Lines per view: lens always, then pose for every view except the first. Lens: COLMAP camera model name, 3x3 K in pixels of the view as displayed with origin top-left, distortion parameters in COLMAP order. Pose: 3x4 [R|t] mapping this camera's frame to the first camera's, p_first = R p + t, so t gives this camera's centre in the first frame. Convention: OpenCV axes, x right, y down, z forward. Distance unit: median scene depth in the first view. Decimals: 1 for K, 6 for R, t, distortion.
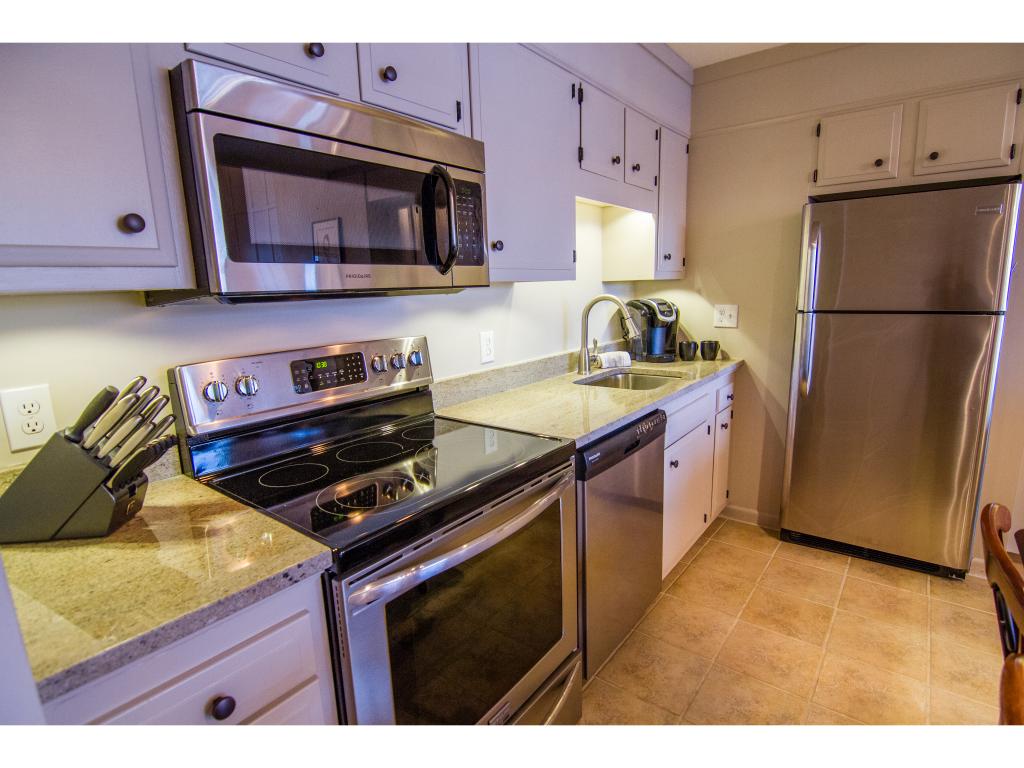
lens RADIAL K [[515.1, 0, 517.5], [0, 515.1, 386.6], [0, 0, 1]] dist [-0.012935, -0.004817]
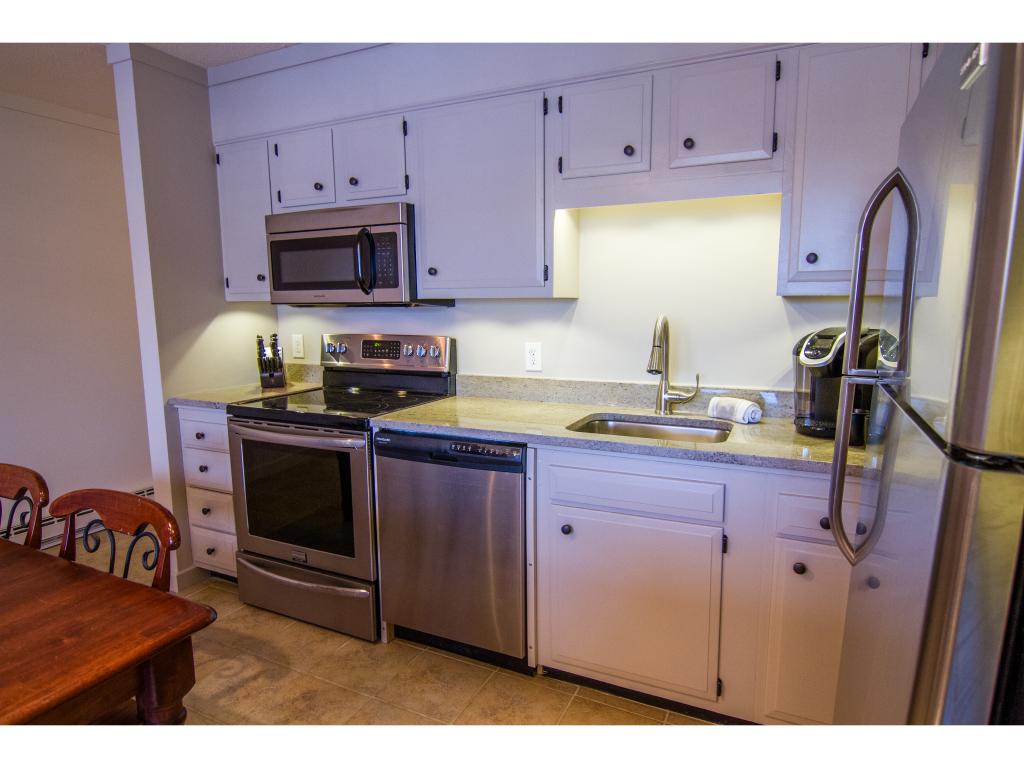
lens RADIAL K [[581.8, 0, 513.8], [0, 581.8, 390.7], [0, 0, 1]] dist [-0.007757, -0.006923]
pose [[0.225489, 0.175220, -0.958359, 1.639788], [-0.184743, 0.973536, 0.134527, -0.241464], [0.956569, 0.146716, 0.251892, 0.972506]]
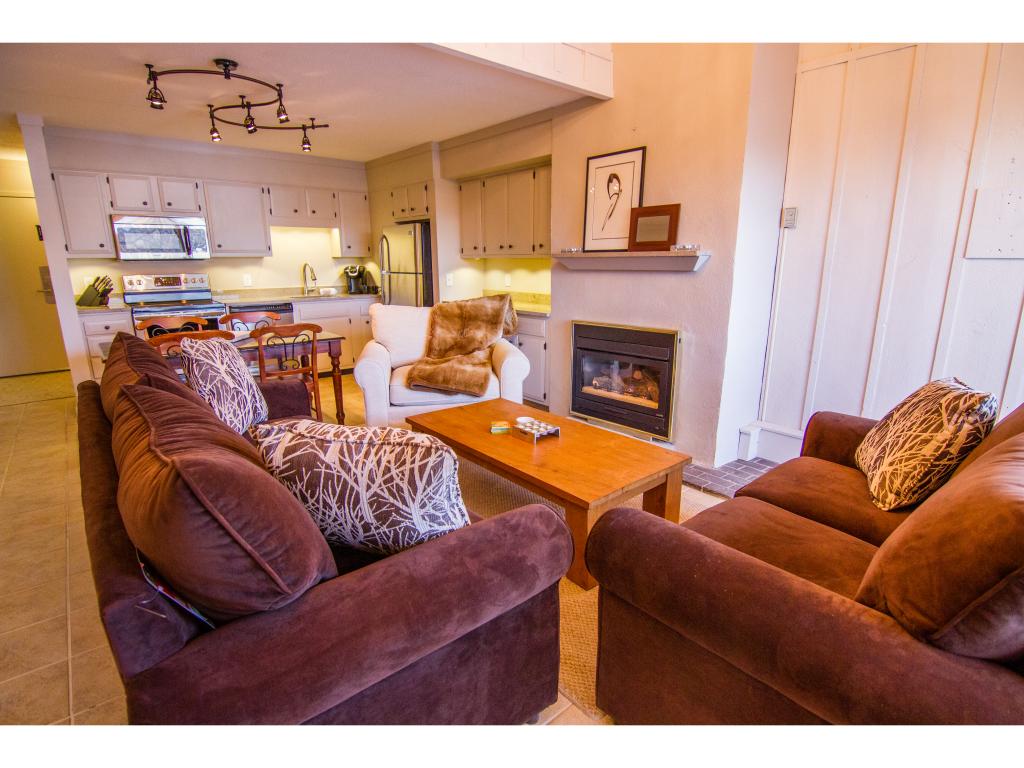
lens RADIAL K [[515.1, 0, 514.4], [0, 515.1, 387.2], [0, 0, 1]] dist [-0.012935, -0.004817]
pose [[0.979195, 0.075463, -0.188368, 2.763649], [-0.064880, 0.995981, 0.061738, 0.330860], [0.192270, -0.048233, 0.980156, -2.086987]]
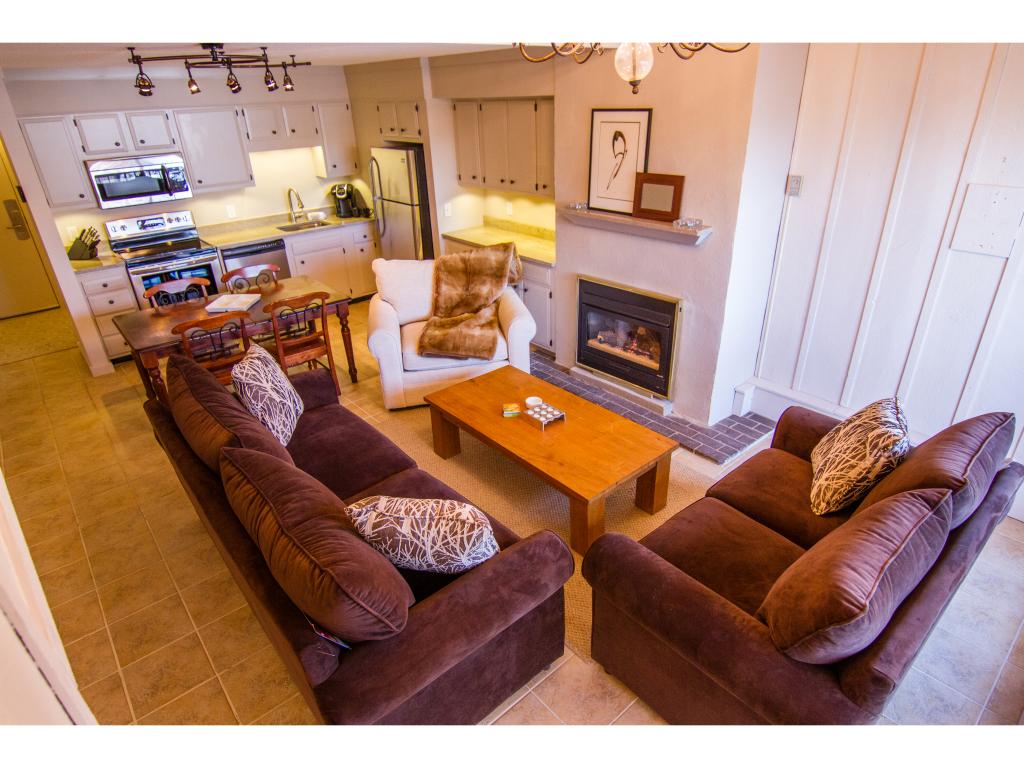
lens RADIAL K [[581.8, 0, 513.8], [0, 581.8, 384.1], [0, 0, 1]] dist [-0.007757, -0.006923]
pose [[0.980552, 0.087314, -0.175769, 2.785174], [-0.034638, 0.958519, 0.282915, -0.179109], [0.193181, -0.271324, 0.942902, -2.460103]]
